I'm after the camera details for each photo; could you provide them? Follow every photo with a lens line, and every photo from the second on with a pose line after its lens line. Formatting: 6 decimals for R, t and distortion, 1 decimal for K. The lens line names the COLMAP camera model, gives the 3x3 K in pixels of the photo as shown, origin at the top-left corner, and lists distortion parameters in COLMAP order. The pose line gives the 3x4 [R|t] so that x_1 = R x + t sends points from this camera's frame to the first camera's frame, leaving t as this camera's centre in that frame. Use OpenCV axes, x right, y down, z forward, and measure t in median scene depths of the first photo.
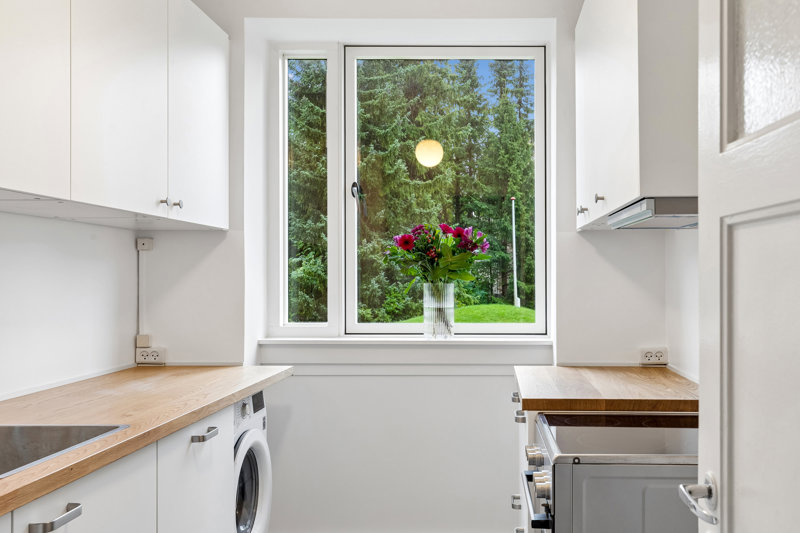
lens RADIAL K [[777.7, 0, 478.2], [0, 777.7, 278.6], [0, 0, 1]] dist [0.010863, 0.000000]
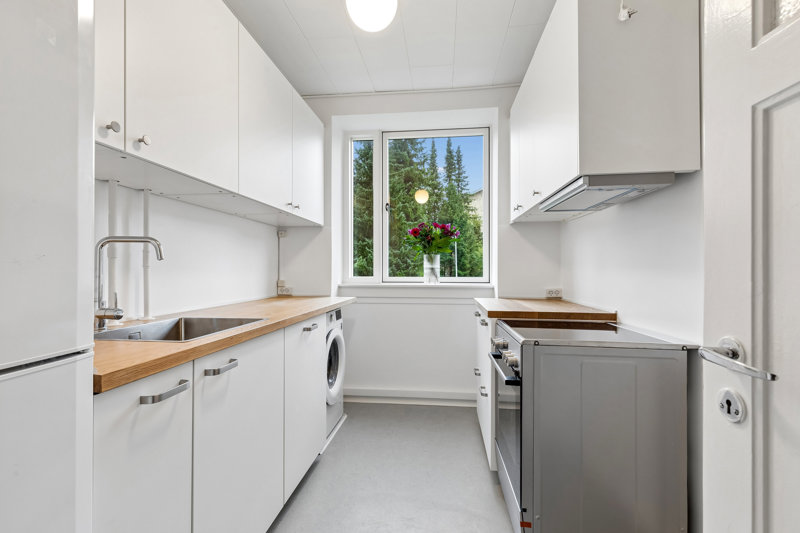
lens RADIAL K [[362.3, 0, 396.0], [0, 362.3, 268.7], [0, 0, 1]] dist [0.011816, -0.002050]
pose [[0.993582, 0.000542, -0.113115, -0.040986], [-0.001019, 0.999991, -0.004157, 0.047491], [0.113111, 0.004246, 0.993573, 0.129163]]
